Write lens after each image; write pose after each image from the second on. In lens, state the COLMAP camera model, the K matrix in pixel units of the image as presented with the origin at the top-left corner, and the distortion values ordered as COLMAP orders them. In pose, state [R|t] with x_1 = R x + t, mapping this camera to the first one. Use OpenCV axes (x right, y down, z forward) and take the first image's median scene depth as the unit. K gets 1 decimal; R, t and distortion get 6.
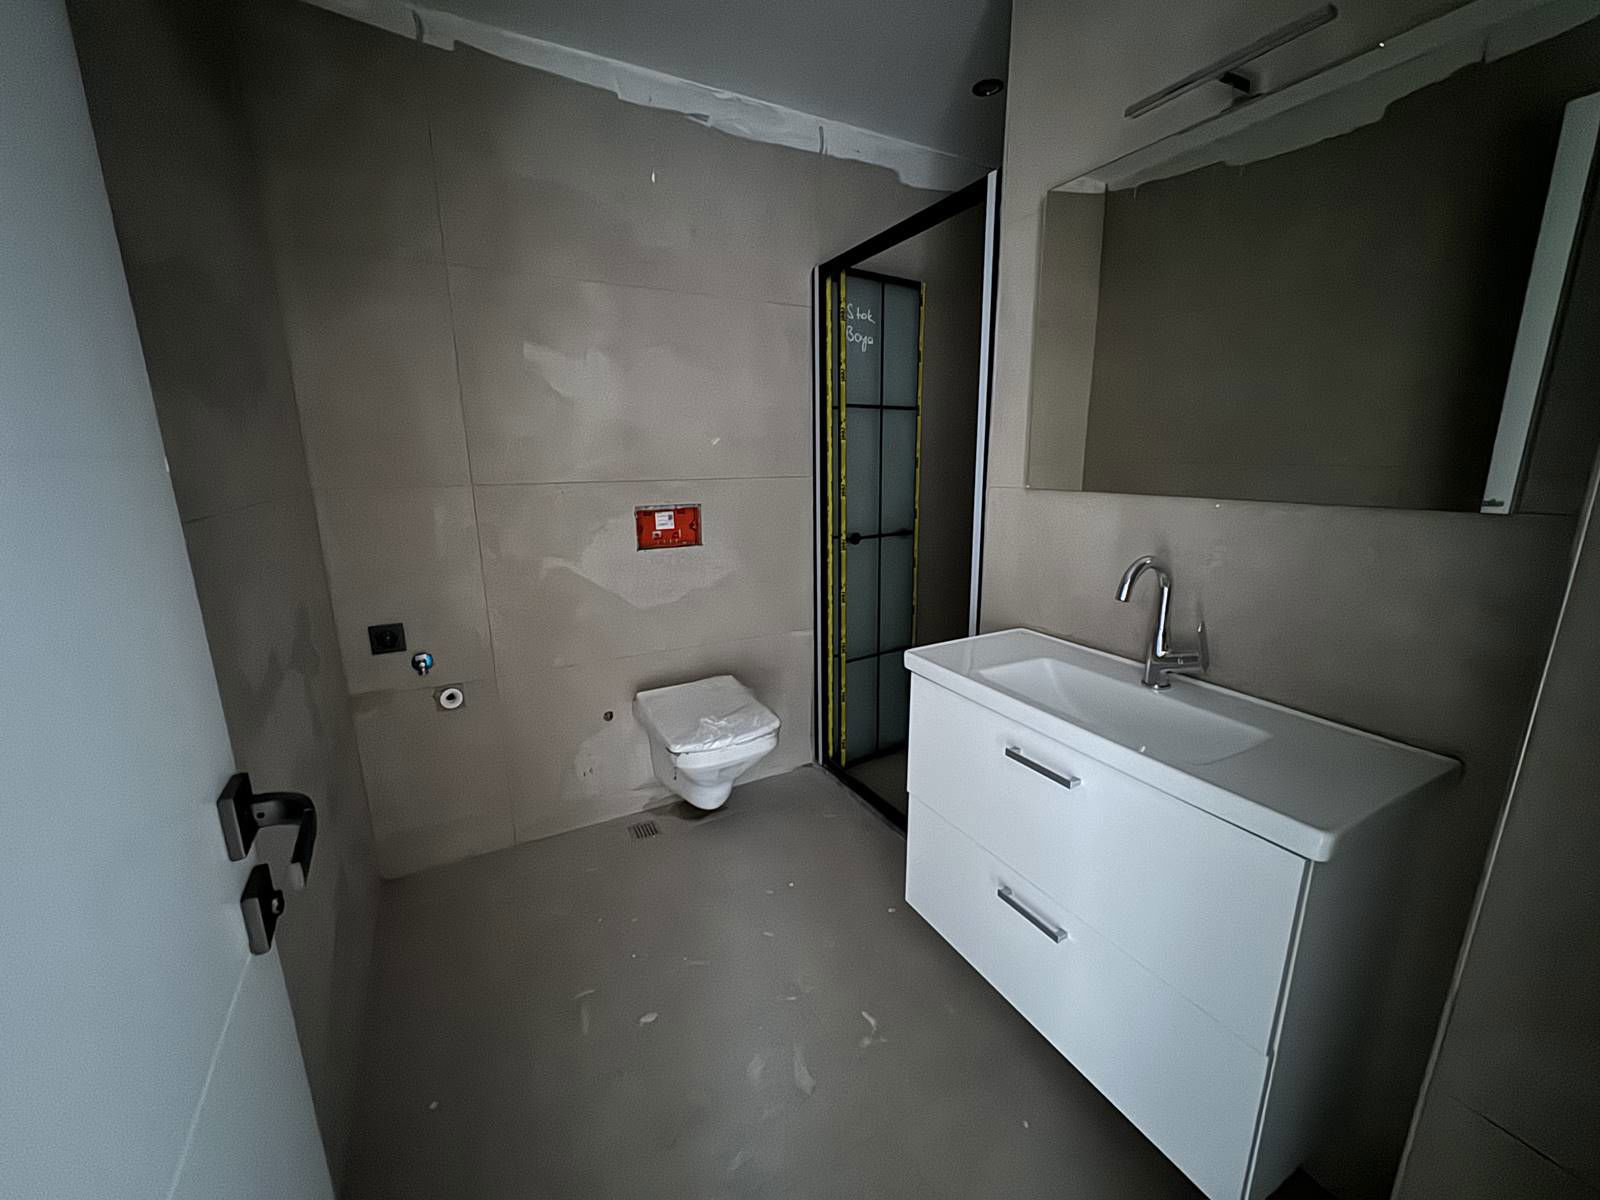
lens RADIAL K [[634.3, 0, 800.7], [0, 634.3, 600.8], [0, 0, 1]] dist [-0.001689, -0.000115]
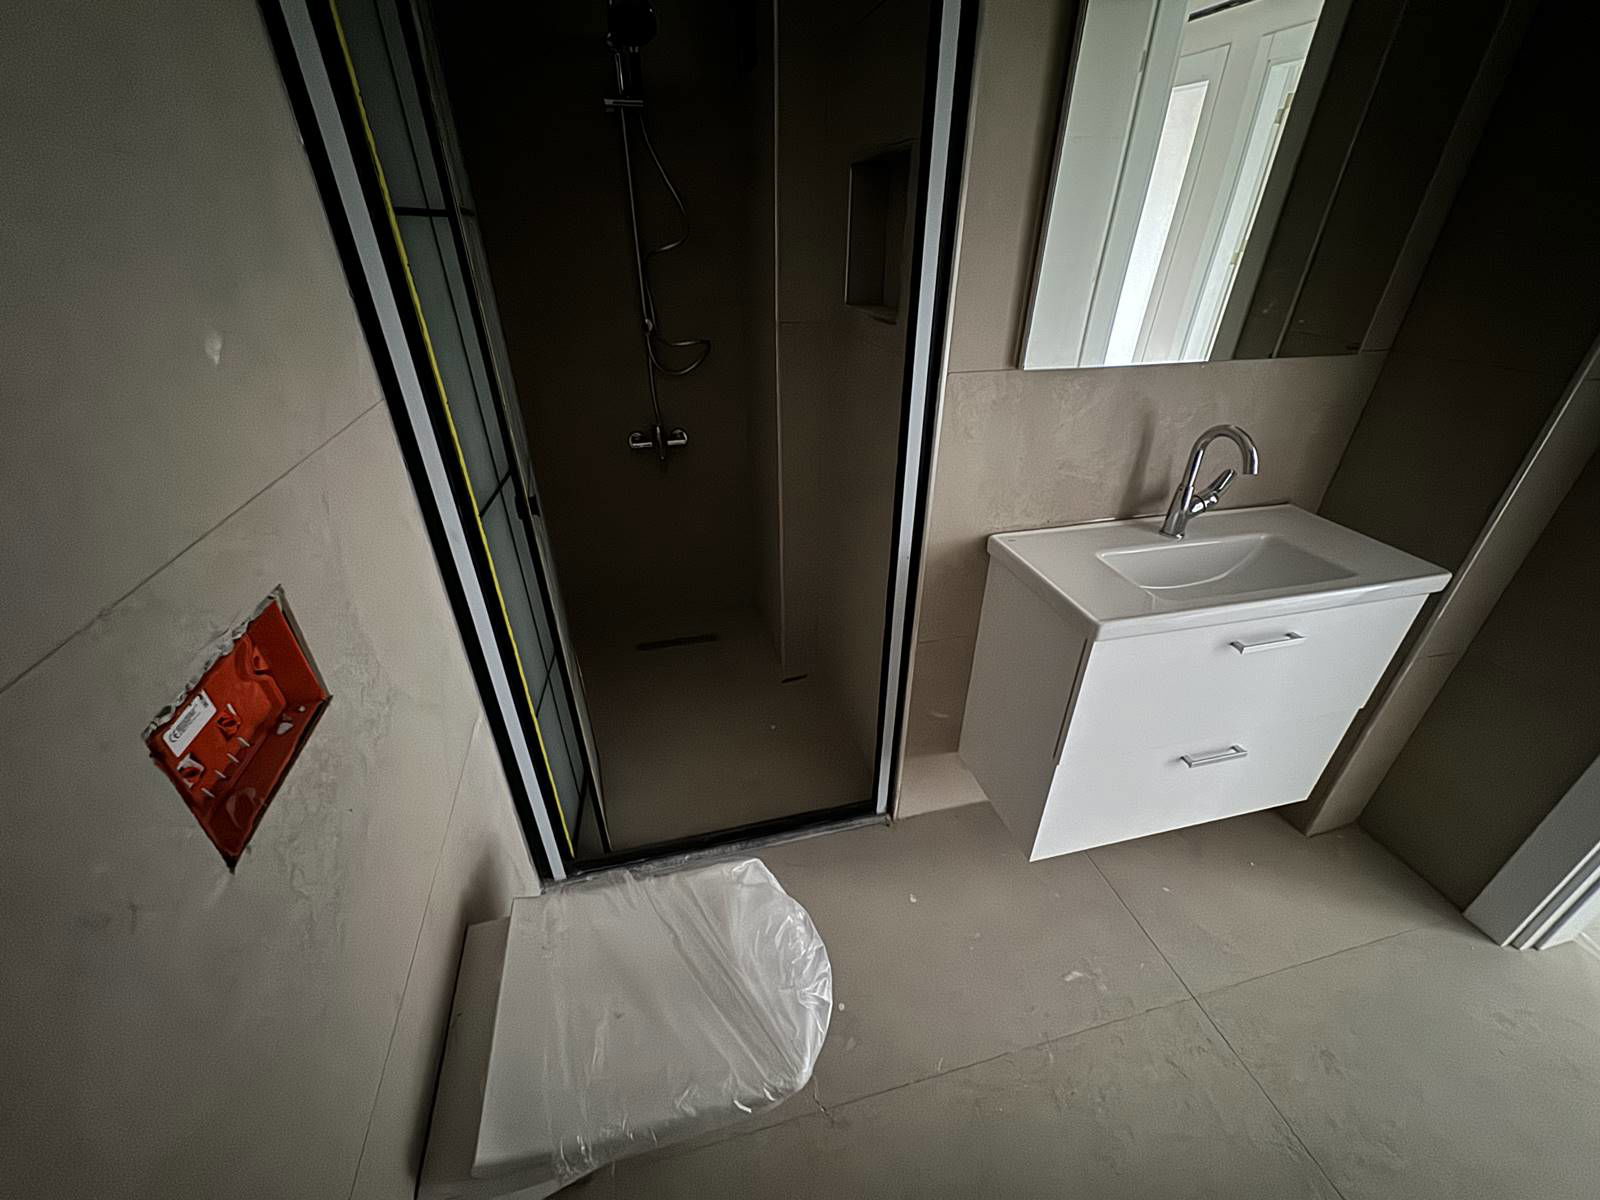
lens RADIAL K [[634.3, 0, 800.7], [0, 634.3, 600.8], [0, 0, 1]] dist [-0.001689, -0.000115]
pose [[0.225345, -0.482717, 0.846289, -0.642620], [0.214154, 0.871928, 0.440317, -0.422177], [-0.950451, 0.082013, 0.299860, 1.309642]]
